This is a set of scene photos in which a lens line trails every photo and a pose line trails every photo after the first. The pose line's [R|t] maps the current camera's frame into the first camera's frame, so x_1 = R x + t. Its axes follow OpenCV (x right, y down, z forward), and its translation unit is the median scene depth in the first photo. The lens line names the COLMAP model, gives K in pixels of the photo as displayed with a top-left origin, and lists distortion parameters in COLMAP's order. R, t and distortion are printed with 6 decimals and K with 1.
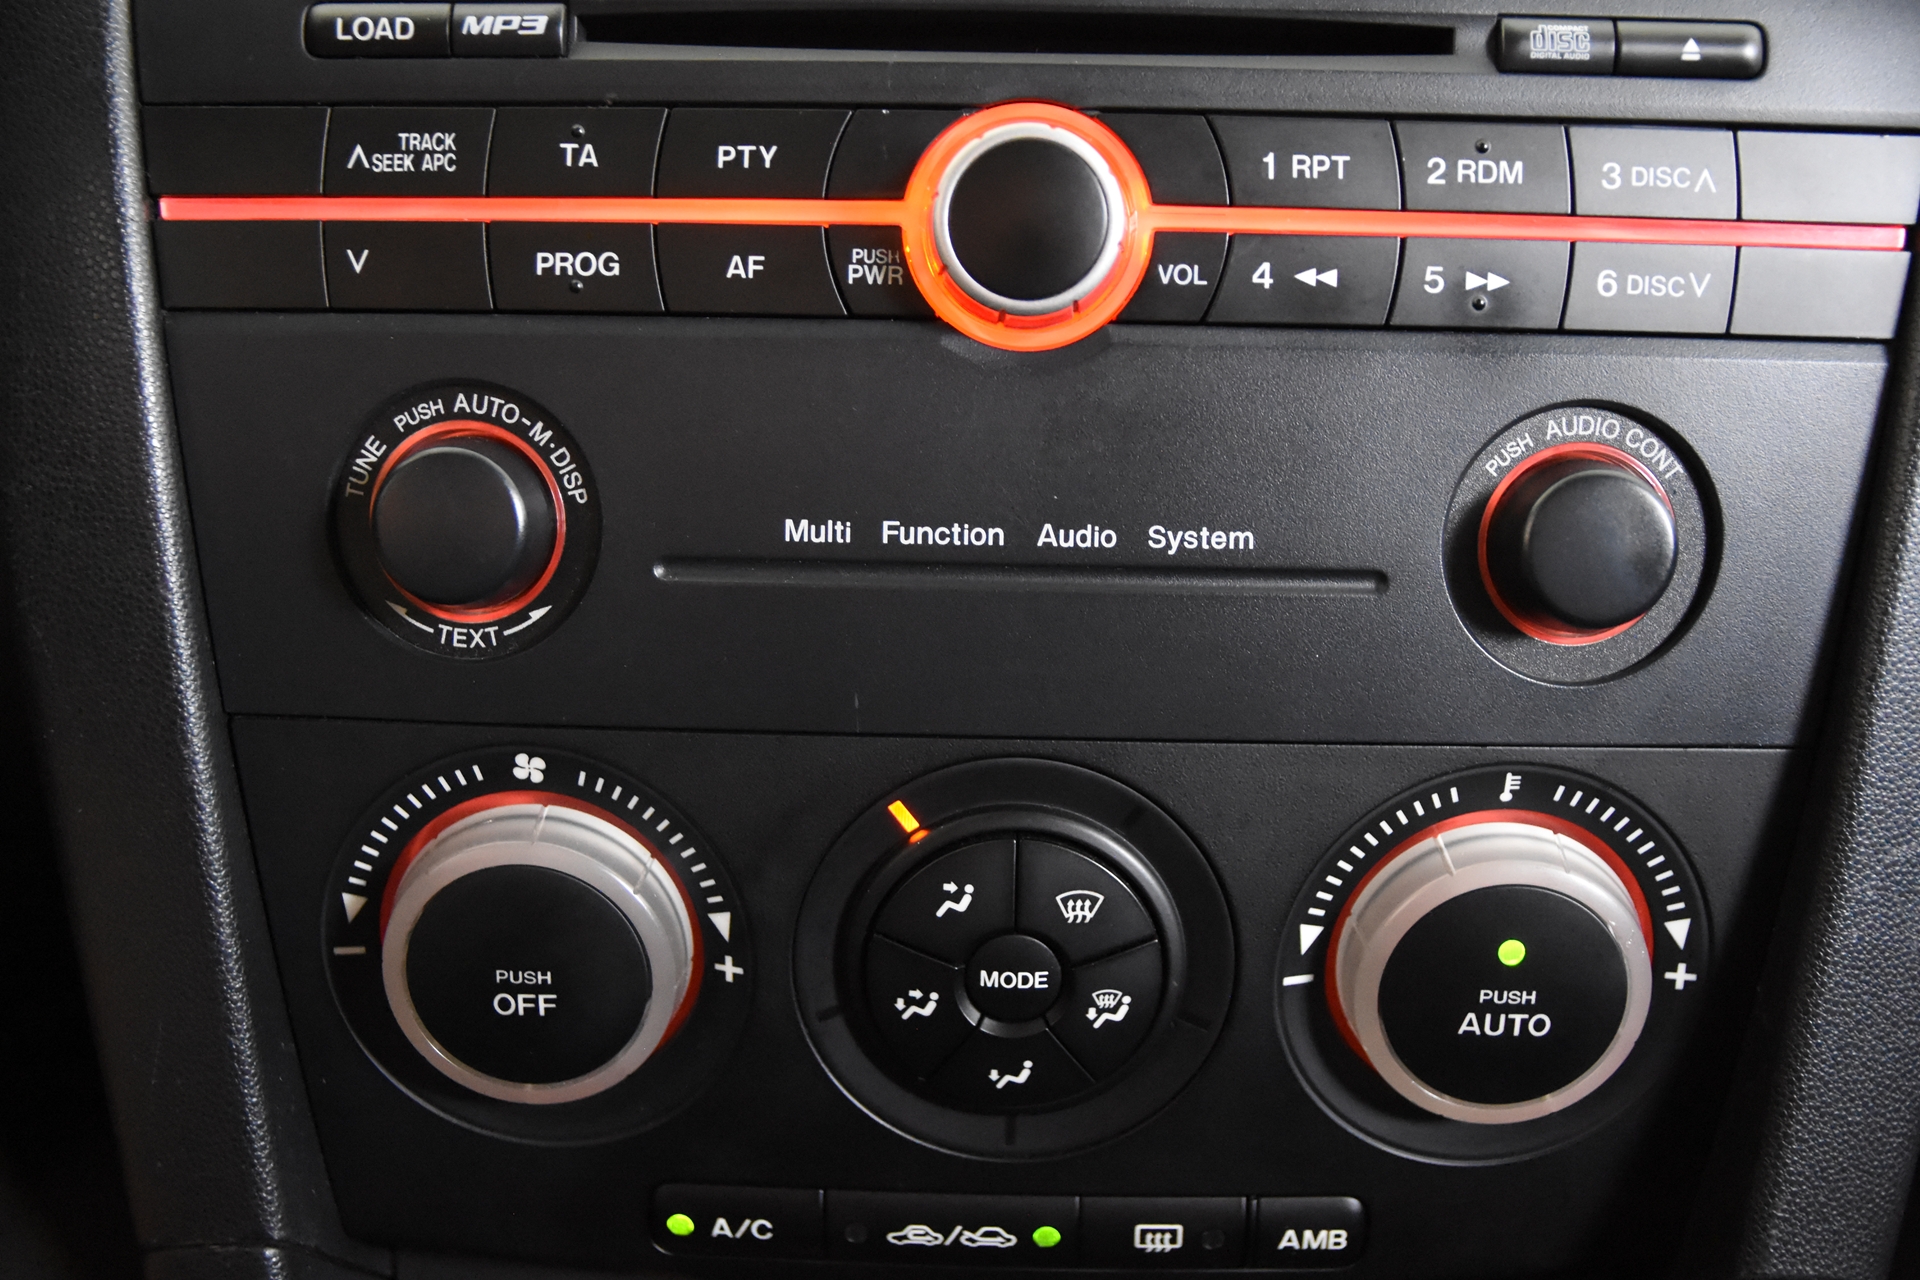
lens RADIAL K [[2280.3, 0, 946.8], [0, 2280.3, 674.3], [0, 0, 1]] dist [-0.026633, 0.000000]
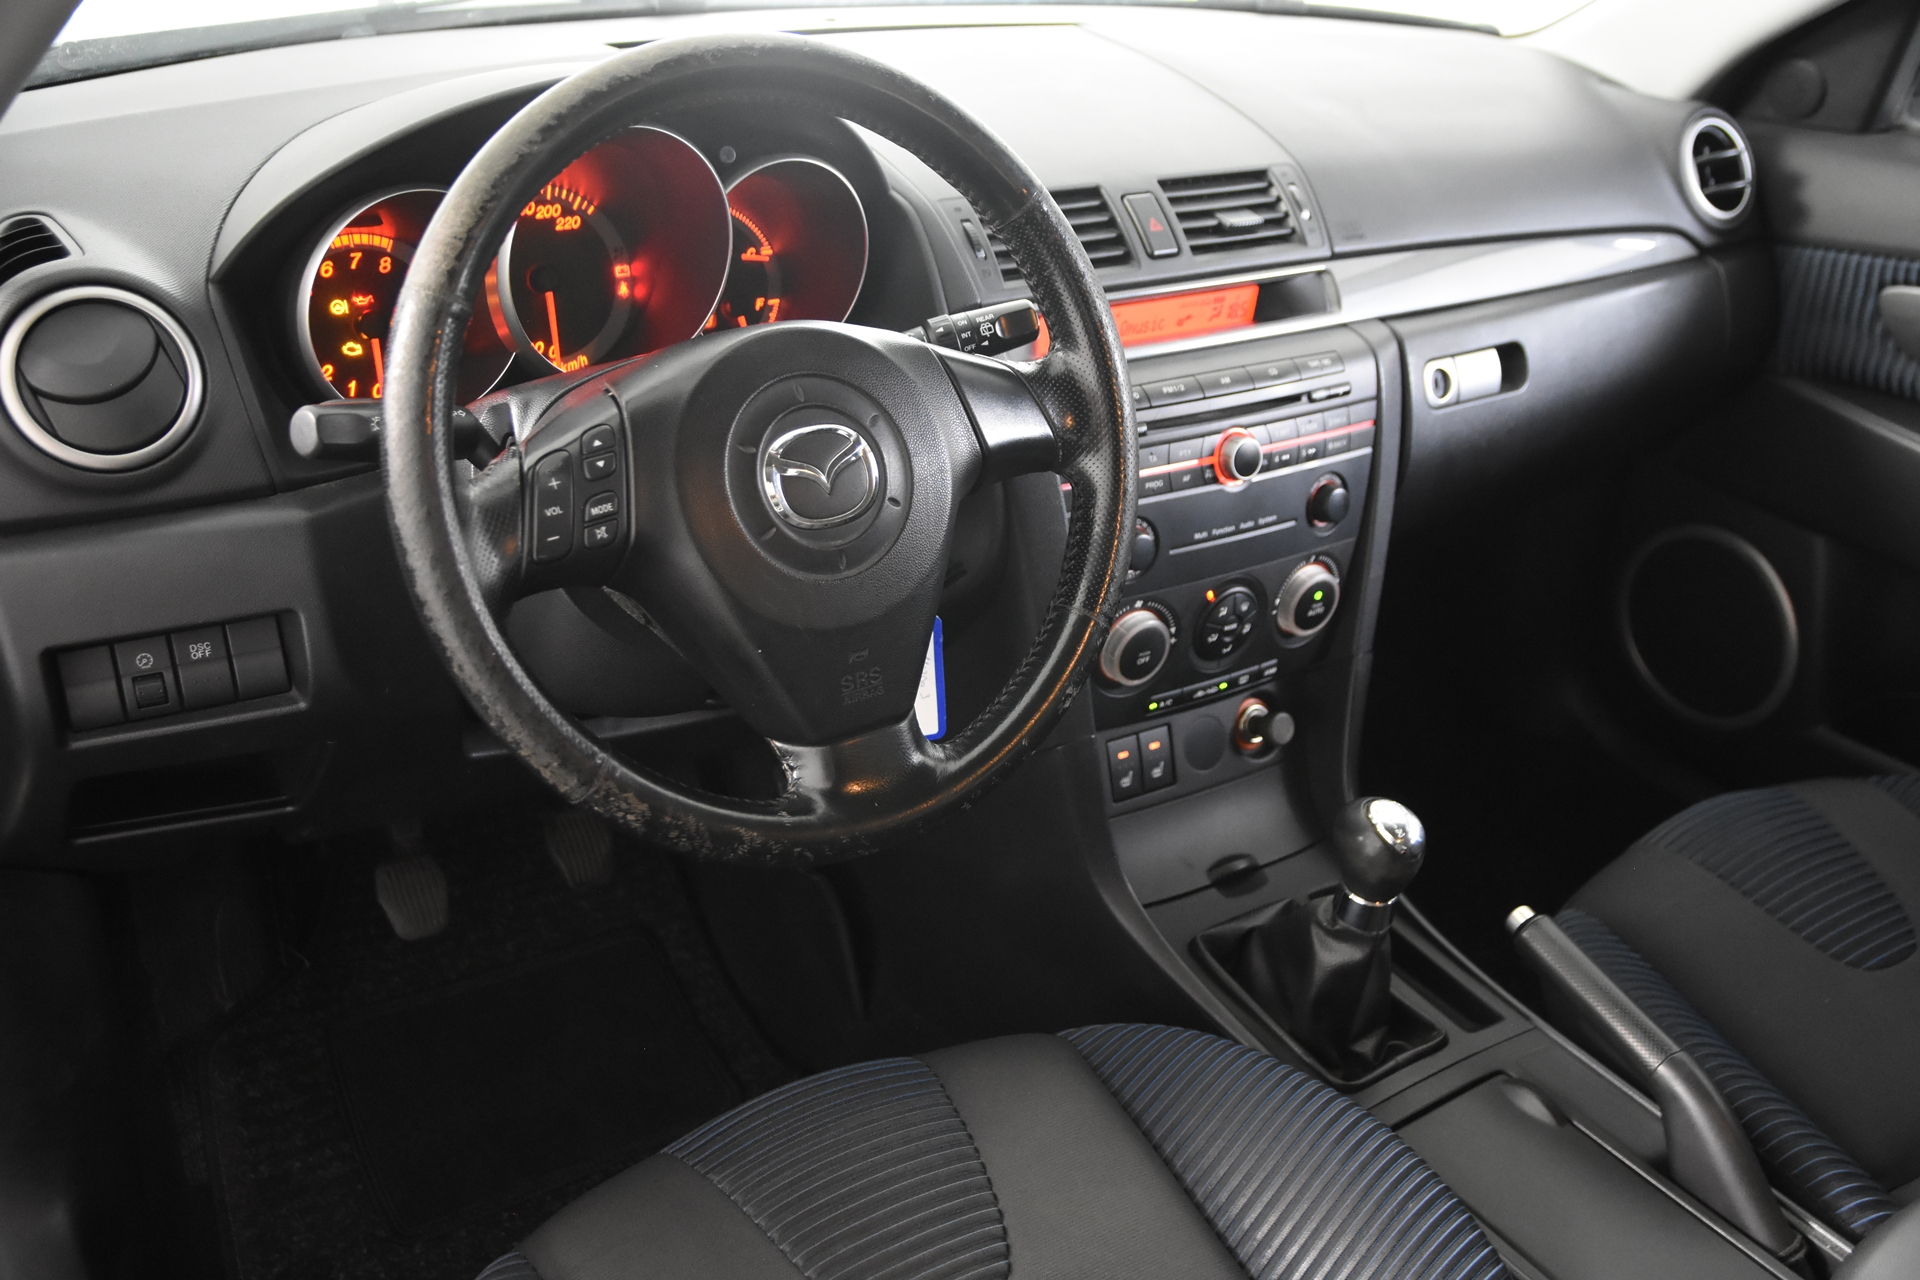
lens RADIAL K [[1855.1, 0, 971.6], [0, 1855.1, 649.3], [0, 0, 1]] dist [-0.028146, 0.000000]
pose [[0.813175, -0.234140, 0.532847, -2.255101], [0.125612, 0.964539, 0.232135, -0.701196], [-0.568303, -0.121834, 0.813749, -1.568369]]
